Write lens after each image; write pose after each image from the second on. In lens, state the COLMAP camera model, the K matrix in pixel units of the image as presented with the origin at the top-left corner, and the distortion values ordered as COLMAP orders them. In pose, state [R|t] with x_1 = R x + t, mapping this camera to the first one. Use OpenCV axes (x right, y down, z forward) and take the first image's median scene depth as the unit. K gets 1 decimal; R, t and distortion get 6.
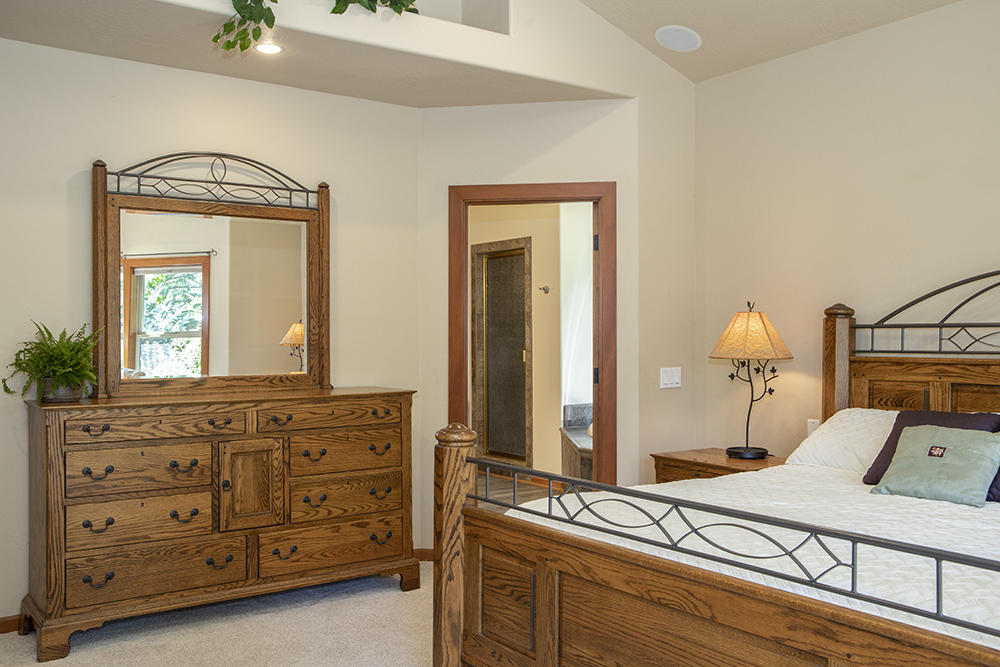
lens RADIAL K [[906.1, 0, 500.0], [0, 906.1, 333.5], [0, 0, 1]] dist [0.000386, -0.000036]
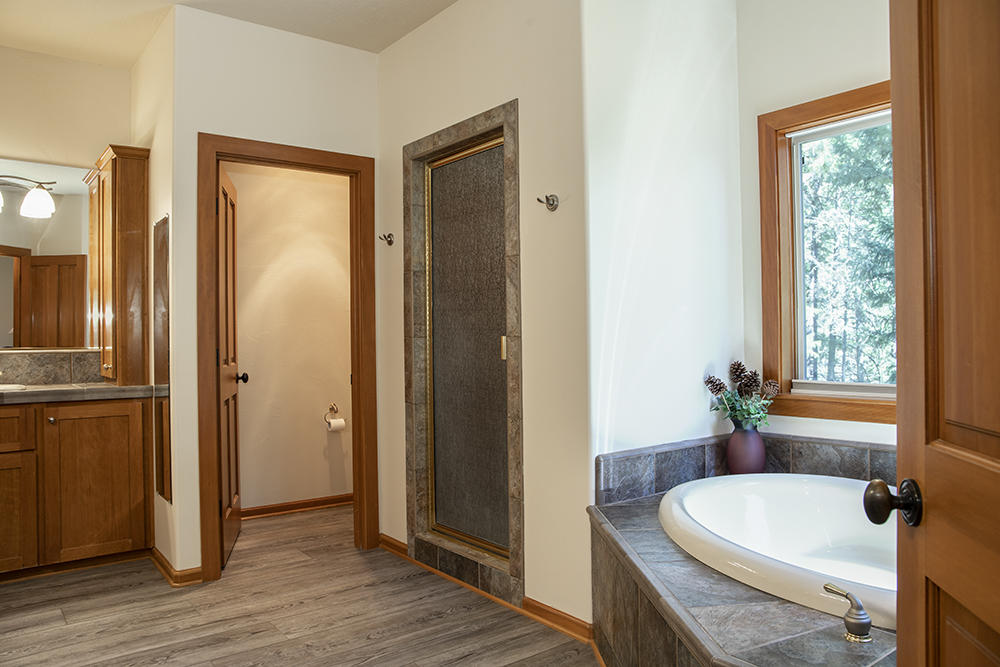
lens RADIAL K [[737.6, 0, 500.0], [0, 737.6, 333.5], [0, 0, 1]] dist [-0.001113, -0.000080]
pose [[0.999194, -0.007073, 0.039520, 0.008844], [0.007178, 0.999971, -0.002526, 0.018539], [-0.039501, 0.002808, 0.999216, 0.606758]]
